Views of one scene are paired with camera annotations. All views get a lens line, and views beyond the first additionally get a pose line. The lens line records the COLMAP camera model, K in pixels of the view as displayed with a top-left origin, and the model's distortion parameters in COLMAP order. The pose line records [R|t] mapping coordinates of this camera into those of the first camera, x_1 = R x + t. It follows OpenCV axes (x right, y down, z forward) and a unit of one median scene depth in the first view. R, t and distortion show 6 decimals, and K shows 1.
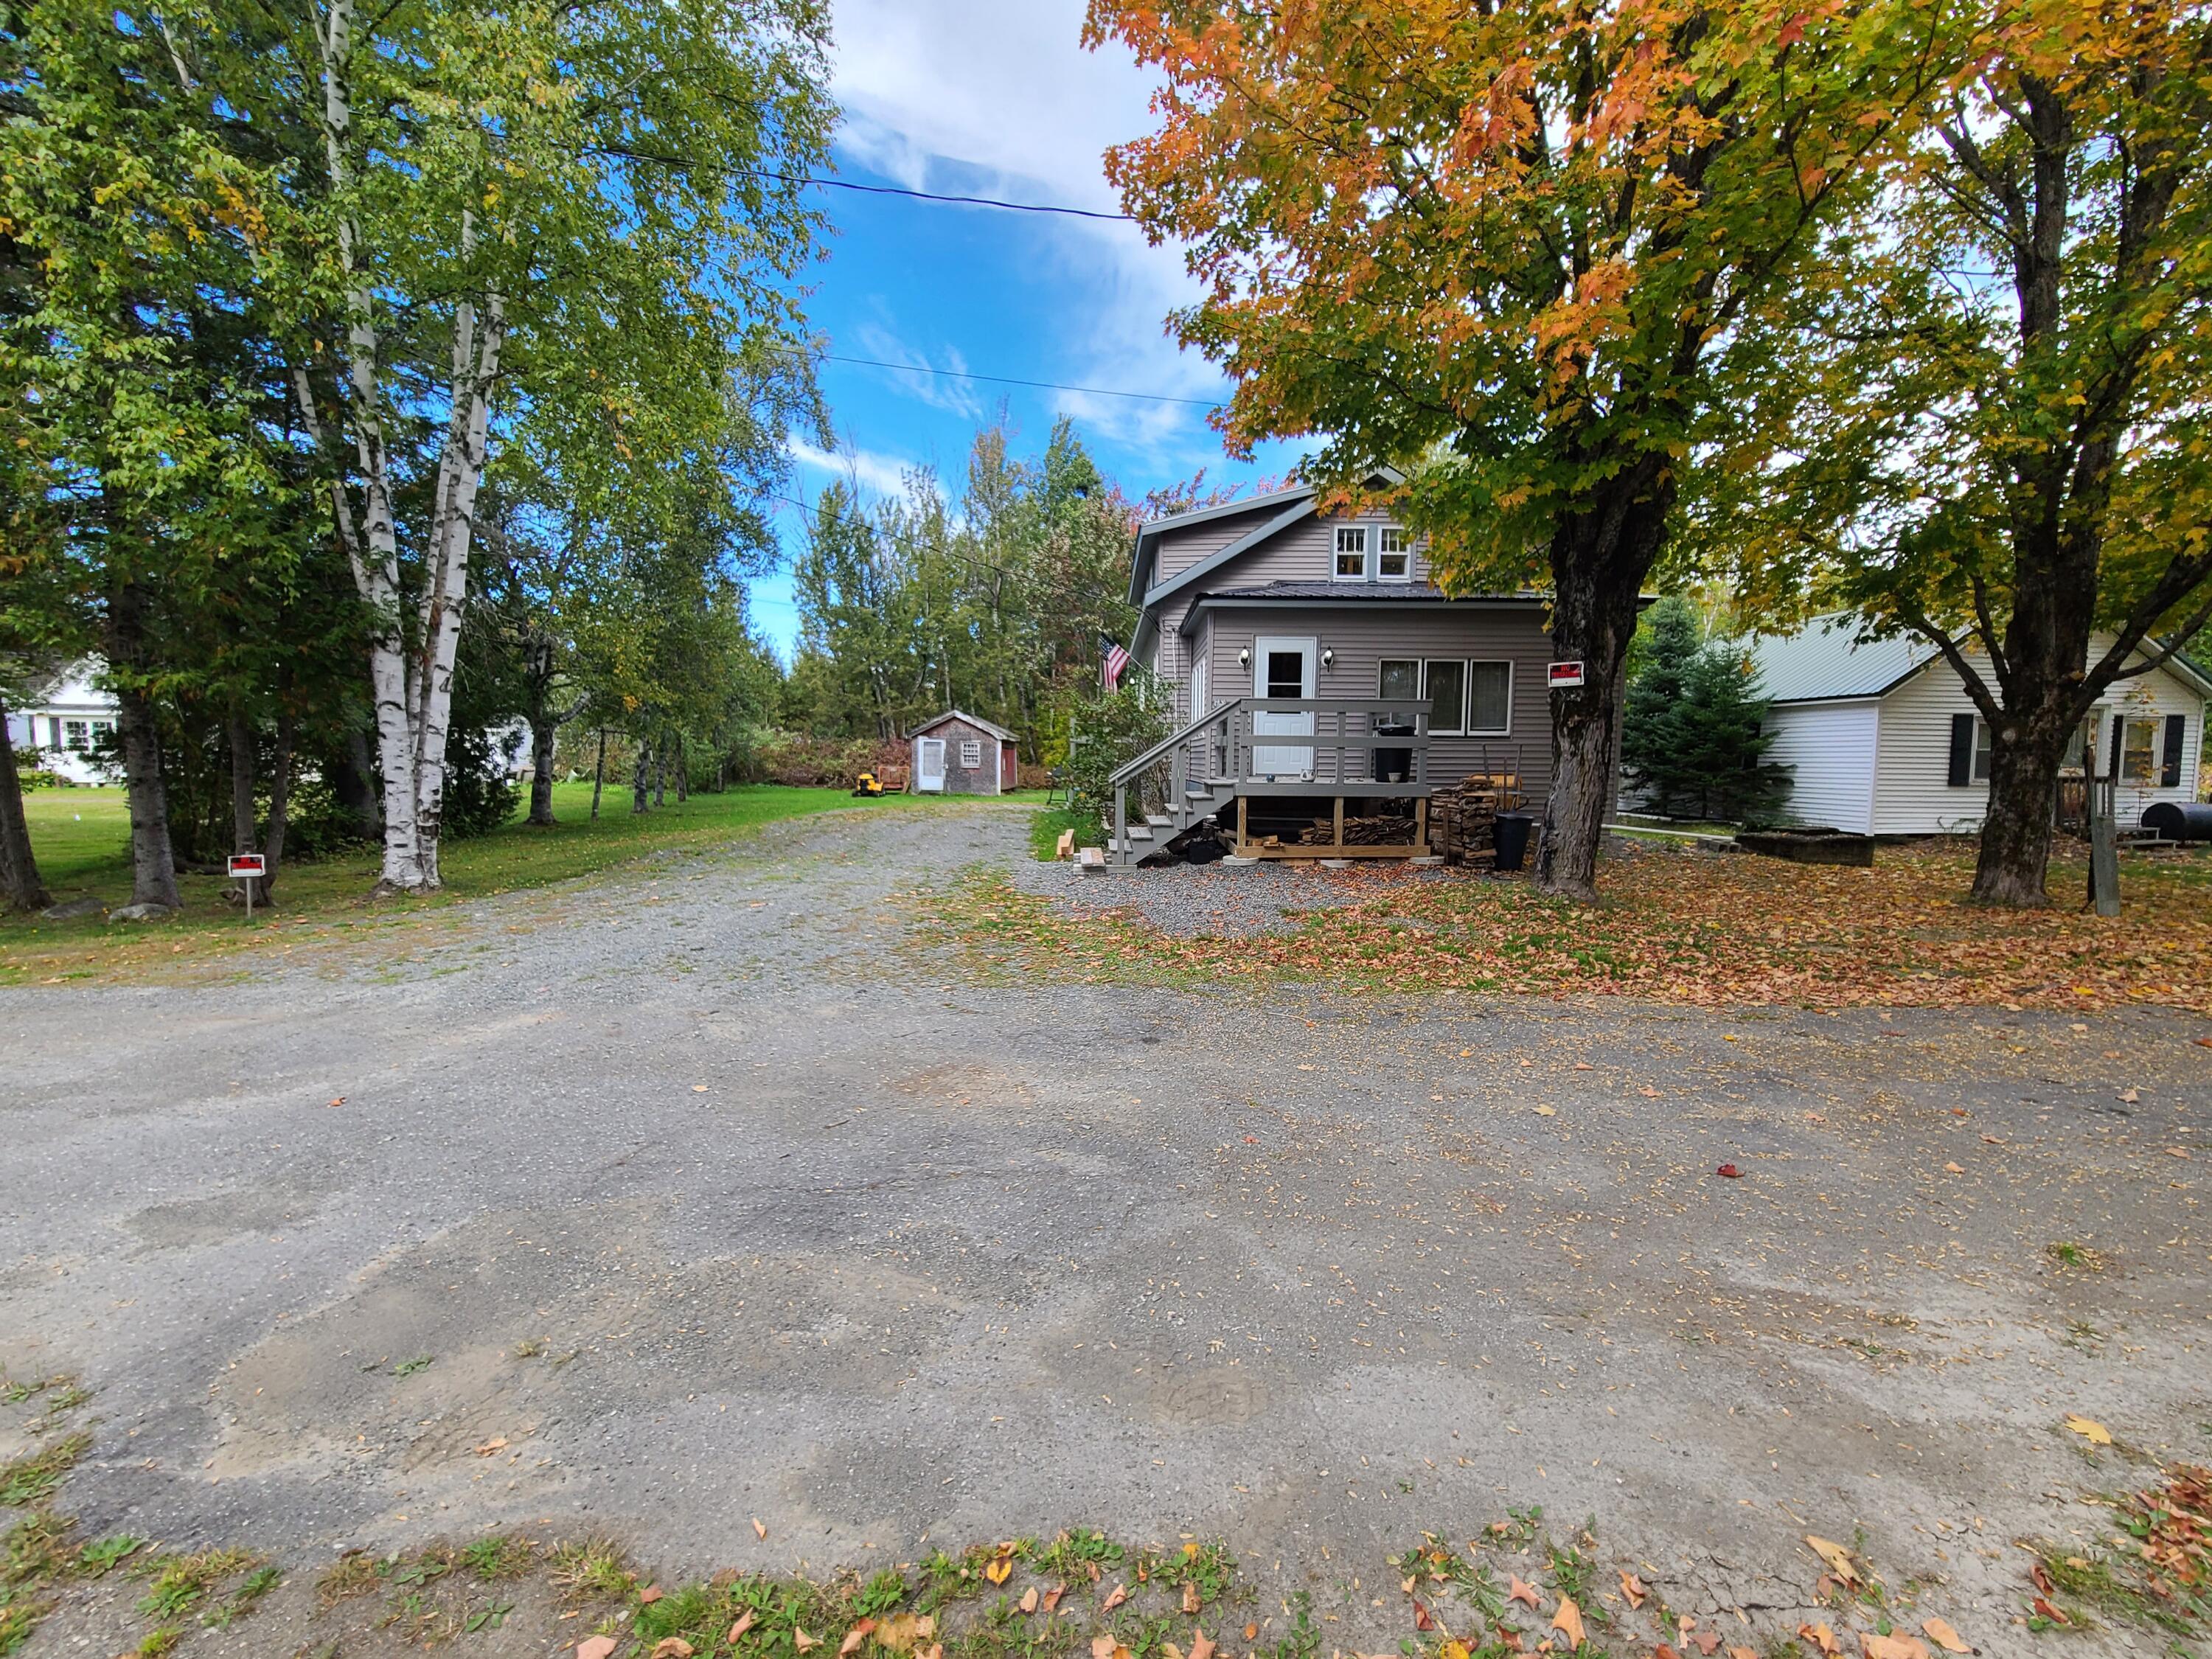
lens RADIAL K [[883.0, 0, 1092.0], [0, 883.0, 815.8], [0, 0, 1]] dist [-0.000514, -0.000048]
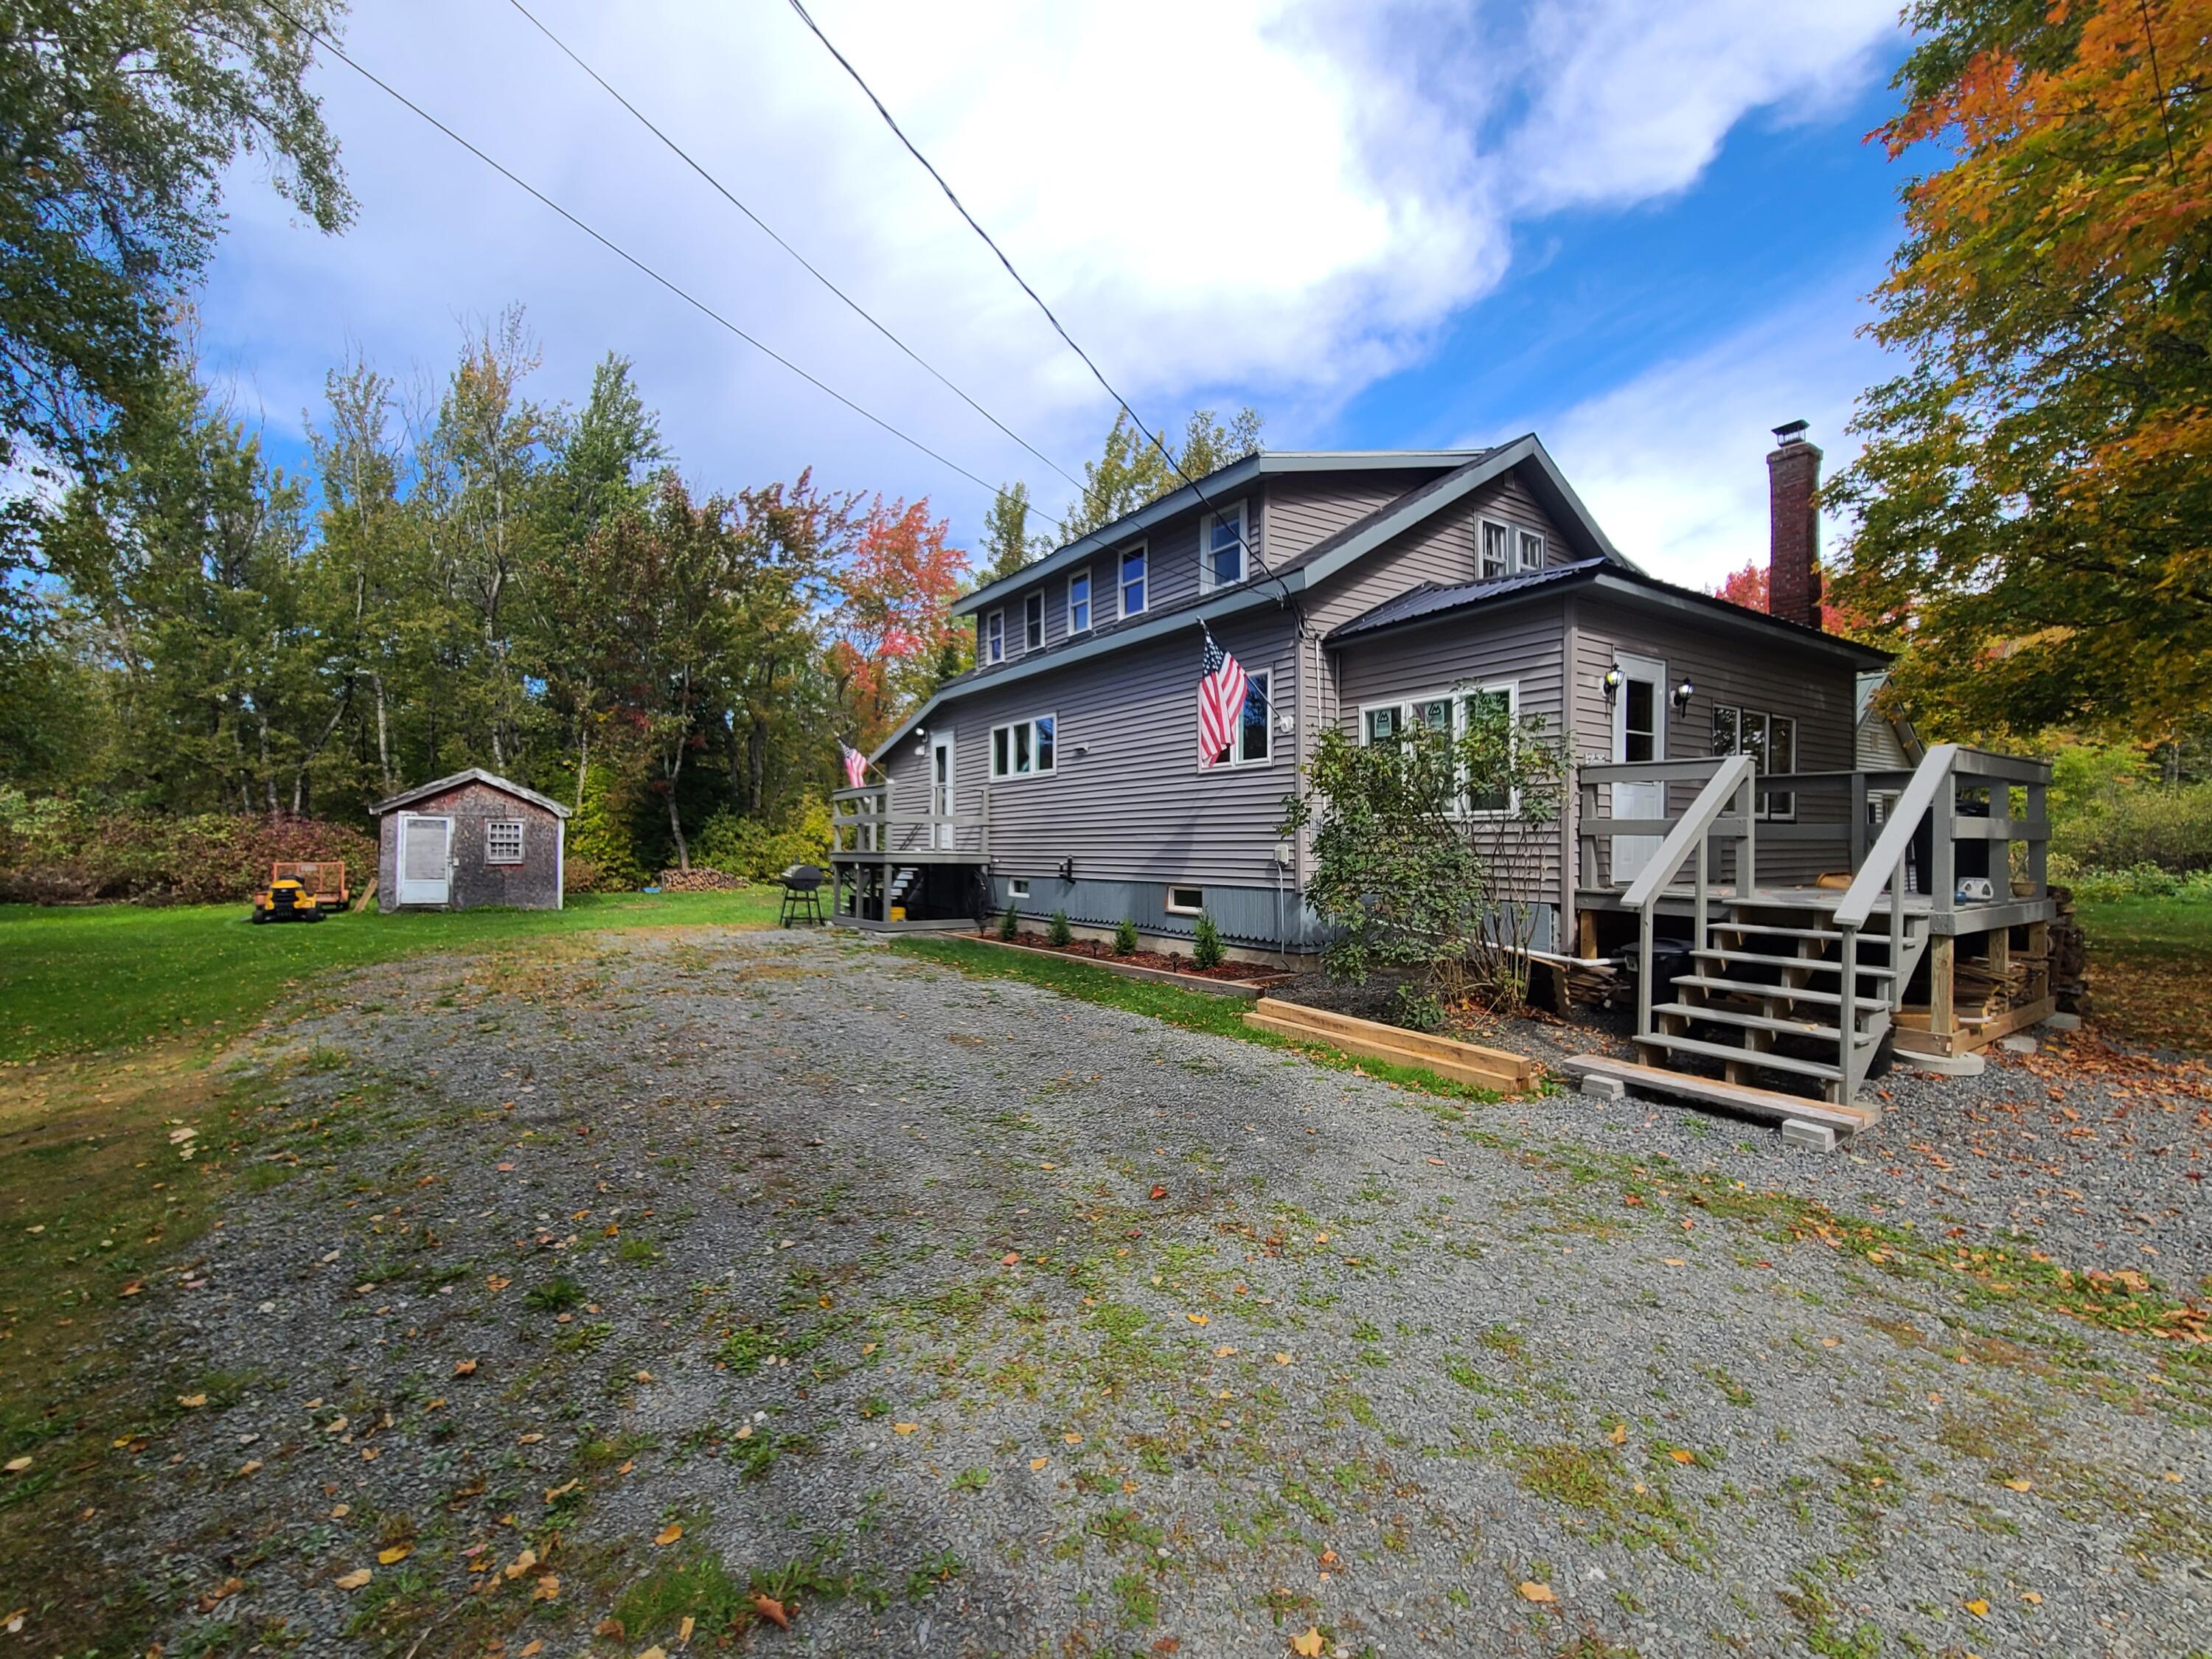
lens RADIAL K [[934.0, 0, 1102.1], [0, 934.0, 844.0], [0, 0, 1]] dist [0.000793, 0.000224]
pose [[0.825864, -0.004630, 0.563851, -0.620786], [0.040302, 0.997894, -0.050835, -0.074555], [-0.562427, 0.064707, 0.824311, 0.938992]]
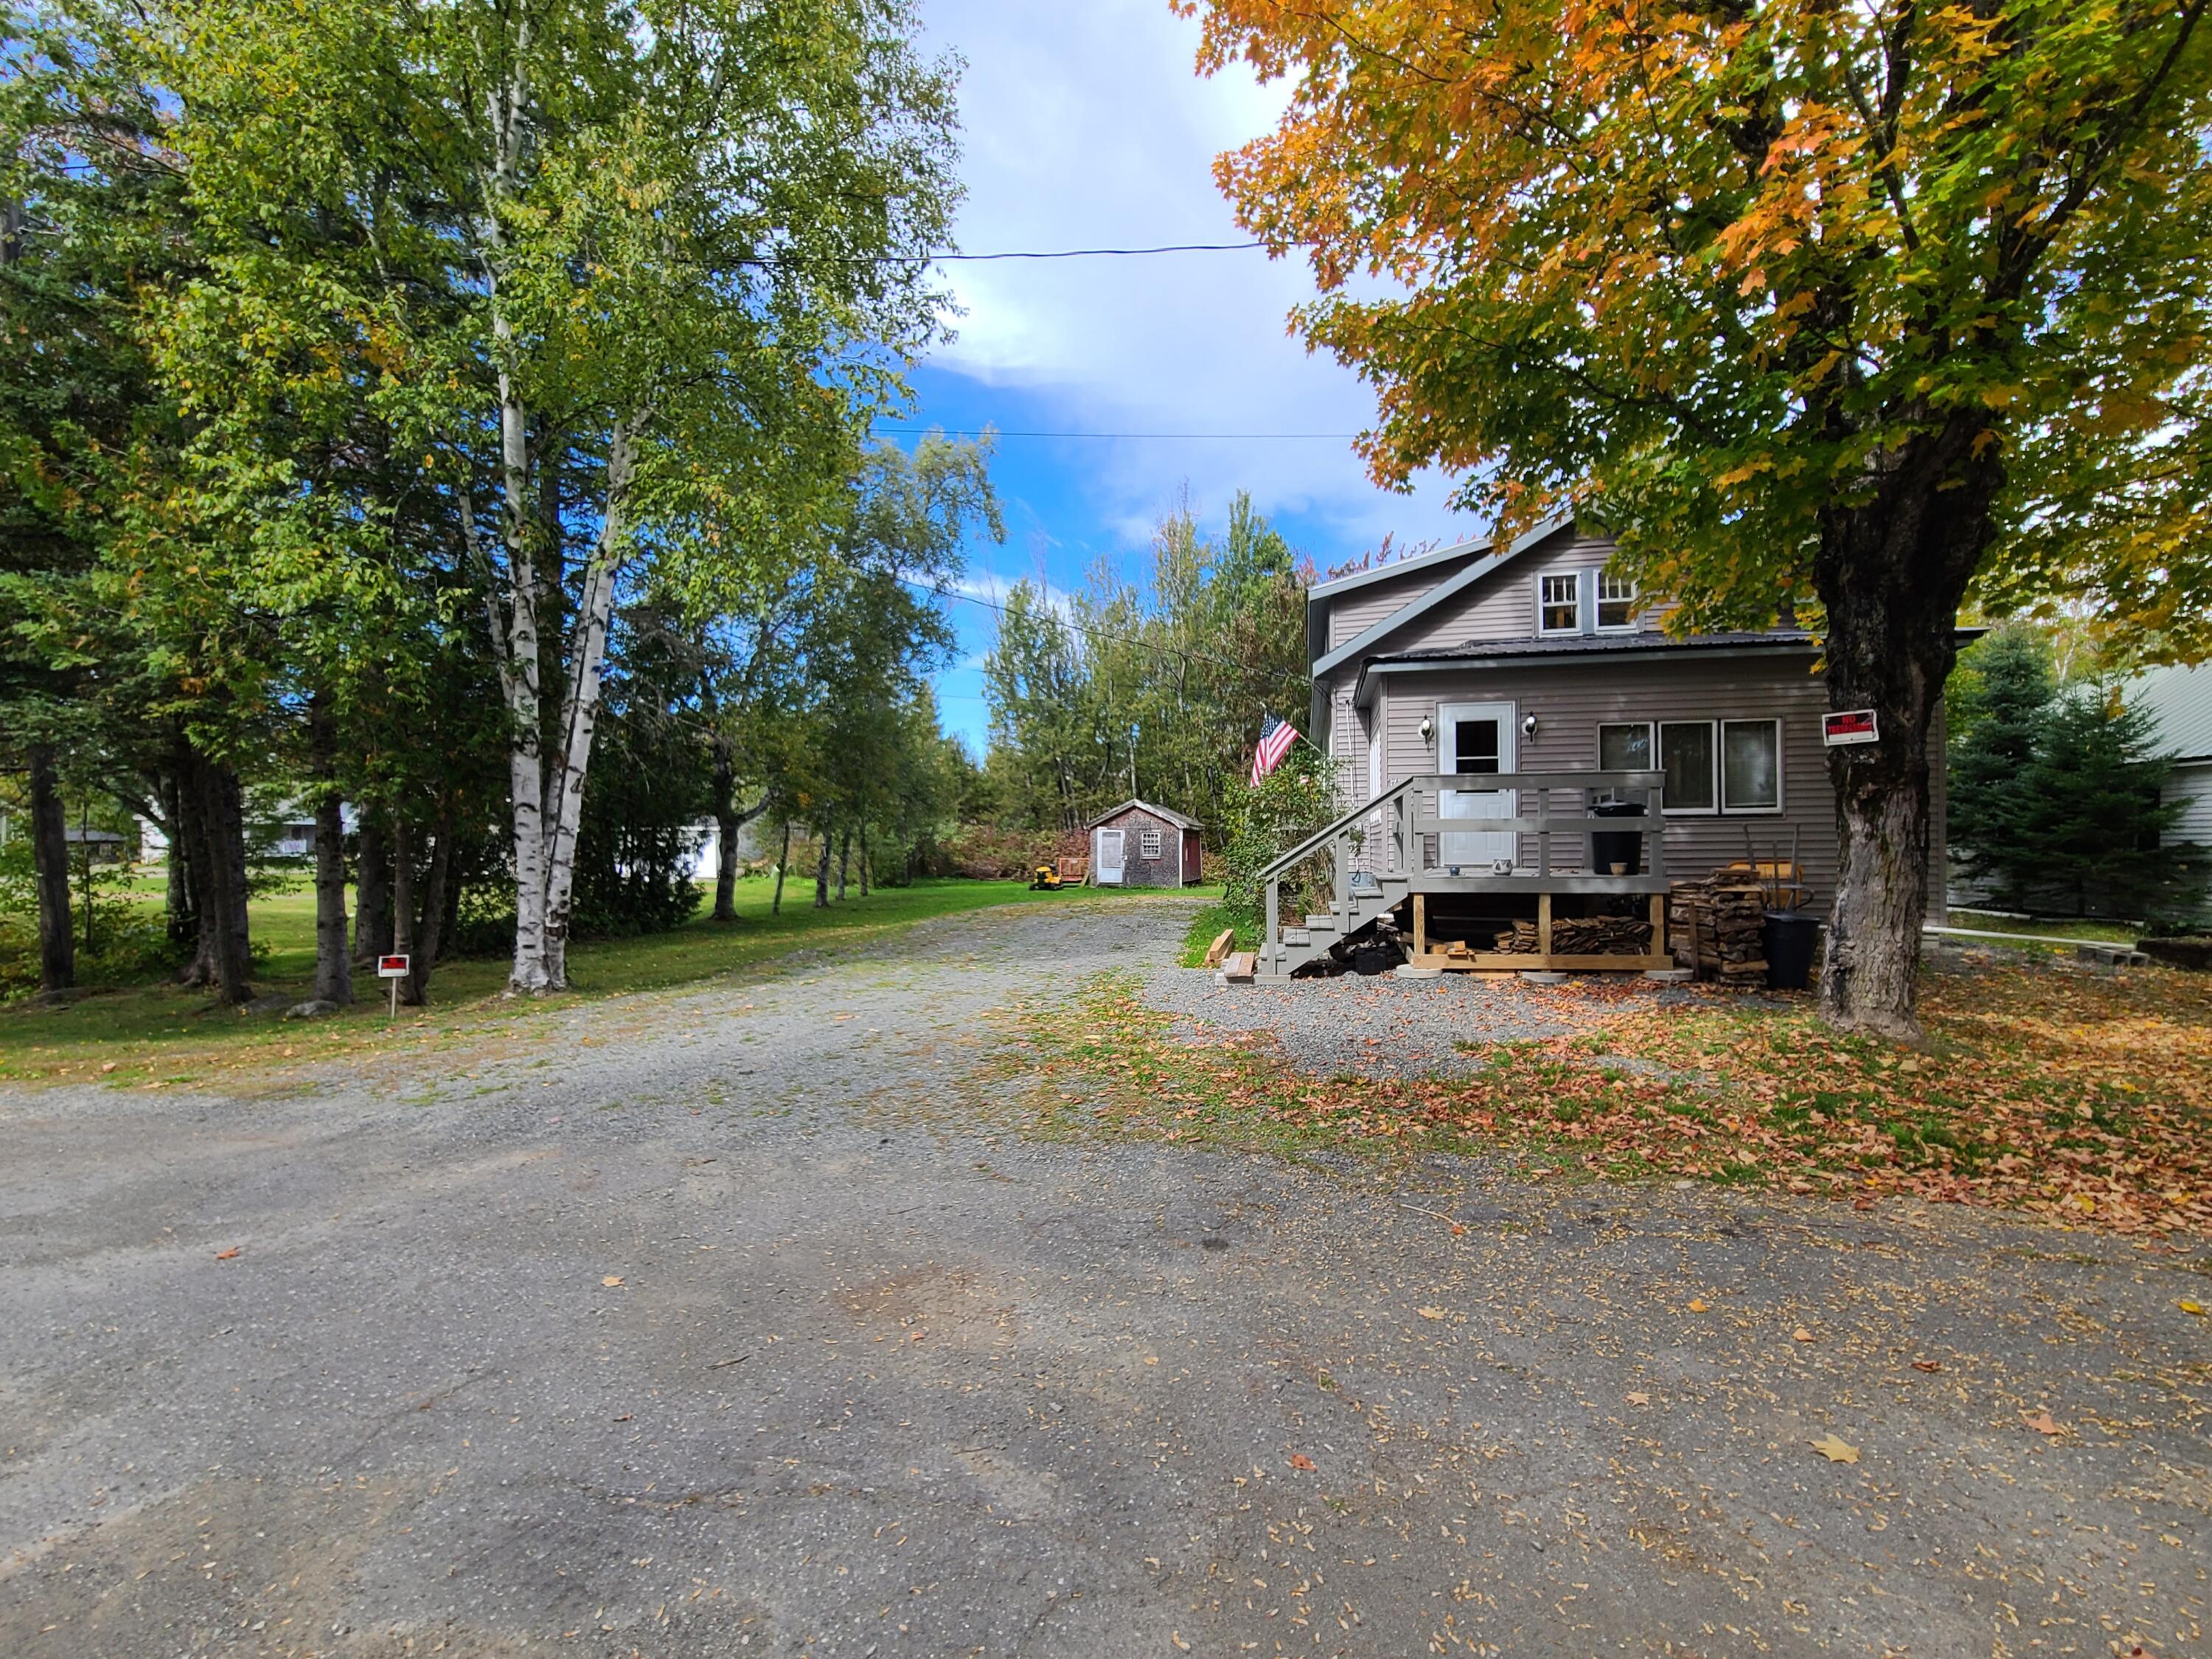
lens RADIAL K [[916.0, 0, 1106.0], [0, 916.0, 829.5], [0, 0, 1]] dist [-0.005655, 0.000703]
pose [[0.978460, -0.018189, -0.205634, 0.068874], [0.000654, 0.996379, -0.085021, -0.009730], [0.206435, 0.083055, 0.974929, 0.111853]]
